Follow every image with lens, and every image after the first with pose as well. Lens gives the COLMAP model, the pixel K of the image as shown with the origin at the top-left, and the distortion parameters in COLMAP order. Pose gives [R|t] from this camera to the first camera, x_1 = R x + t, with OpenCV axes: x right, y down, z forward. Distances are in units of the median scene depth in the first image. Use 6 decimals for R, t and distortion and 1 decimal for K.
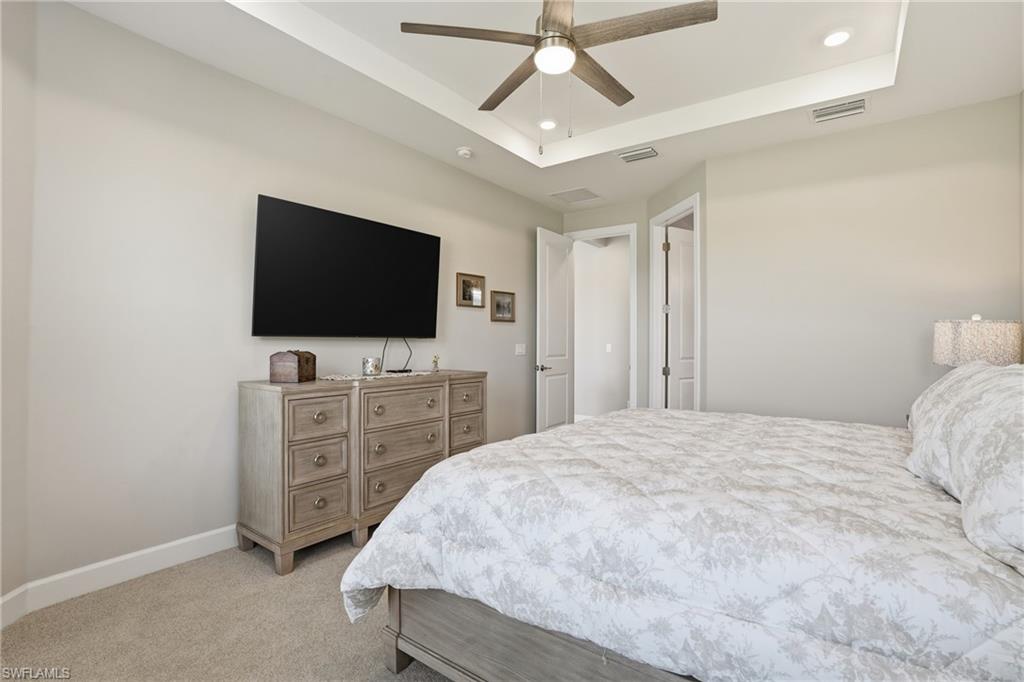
lens RADIAL K [[474.2, 0, 513.0], [0, 474.2, 336.7], [0, 0, 1]] dist [-0.065733, 0.022993]
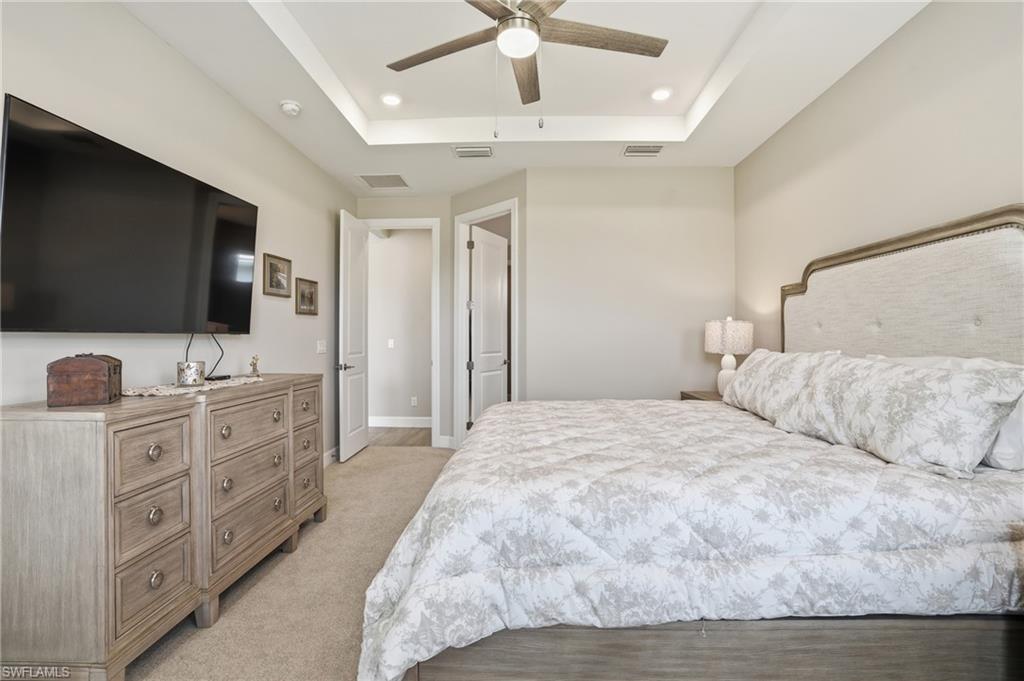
lens RADIAL K [[474.2, 0, 513.0], [0, 474.2, 336.2], [0, 0, 1]] dist [-0.065733, 0.022993]
pose [[0.826685, -0.004914, 0.562644, -0.348014], [-0.000466, 0.999956, 0.009418, -0.001422], [-0.562666, -0.008048, 0.826645, 0.164543]]
